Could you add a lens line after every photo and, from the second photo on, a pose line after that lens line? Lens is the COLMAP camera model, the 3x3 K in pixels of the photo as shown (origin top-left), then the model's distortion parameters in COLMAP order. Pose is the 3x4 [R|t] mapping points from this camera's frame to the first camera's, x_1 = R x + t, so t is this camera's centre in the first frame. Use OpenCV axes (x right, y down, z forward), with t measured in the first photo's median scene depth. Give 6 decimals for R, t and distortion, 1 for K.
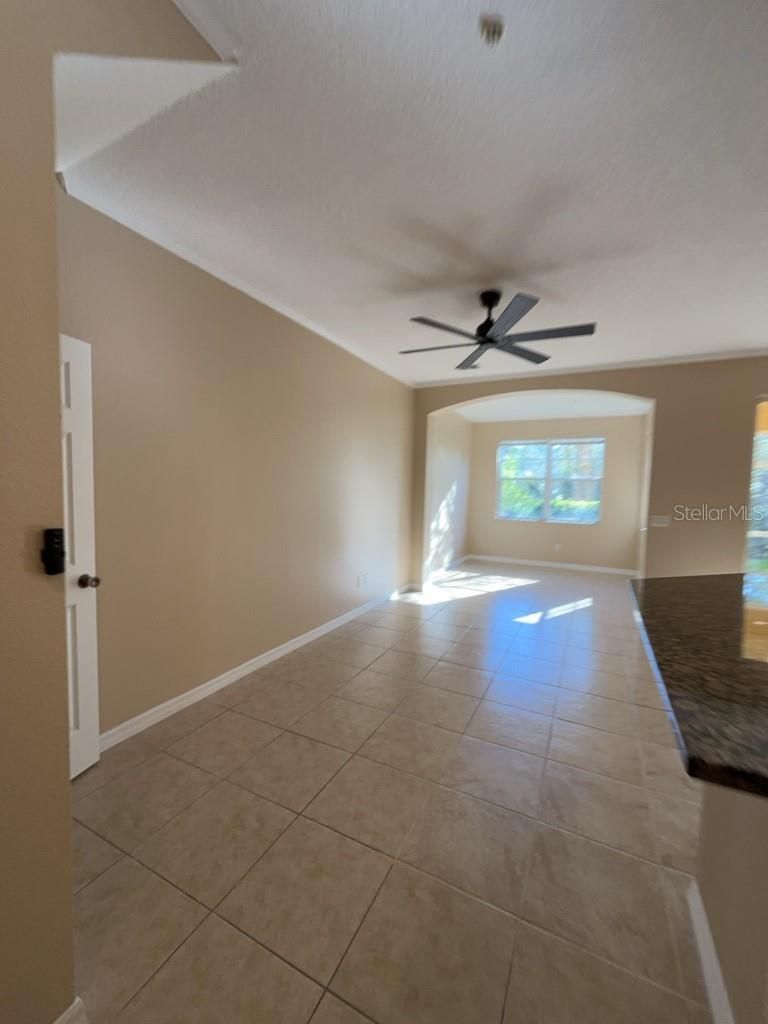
lens RADIAL K [[414.2, 0, 387.2], [0, 414.2, 515.9], [0, 0, 1]] dist [0.003251, 0.000479]
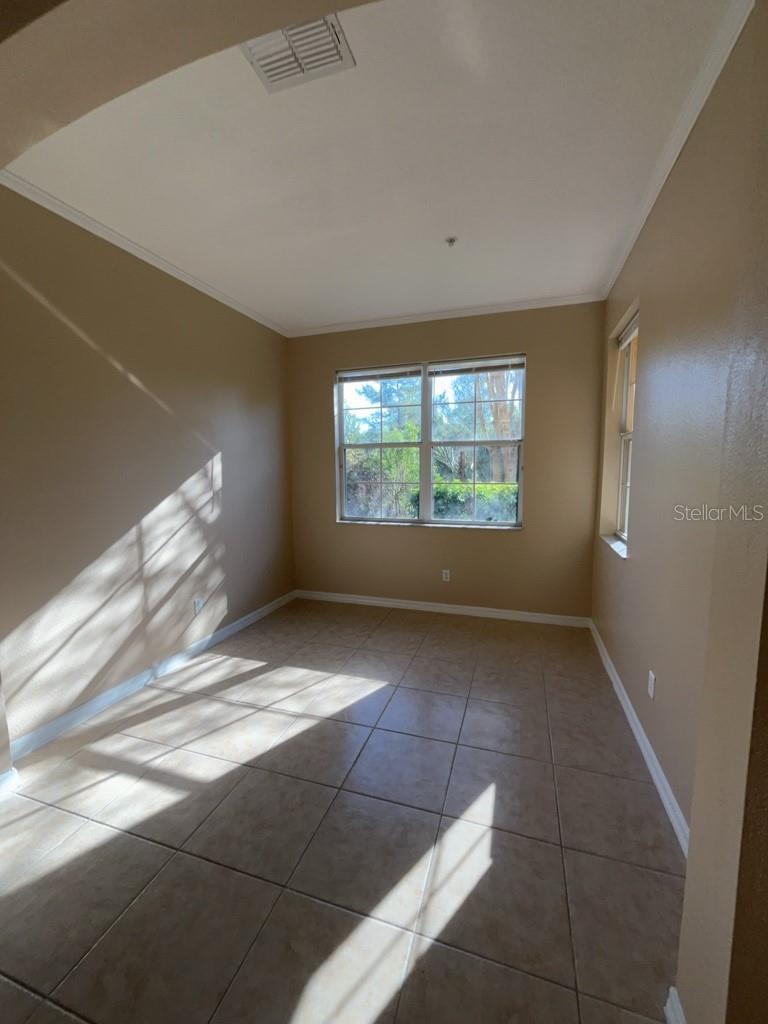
lens RADIAL K [[414.2, 0, 384.6], [0, 414.2, 507.3], [0, 0, 1]] dist [0.003251, 0.000479]
pose [[0.986726, -0.047198, 0.155385, 0.261063], [0.042854, 0.998594, 0.031188, -0.027925], [-0.156639, -0.024115, 0.987361, 0.508874]]
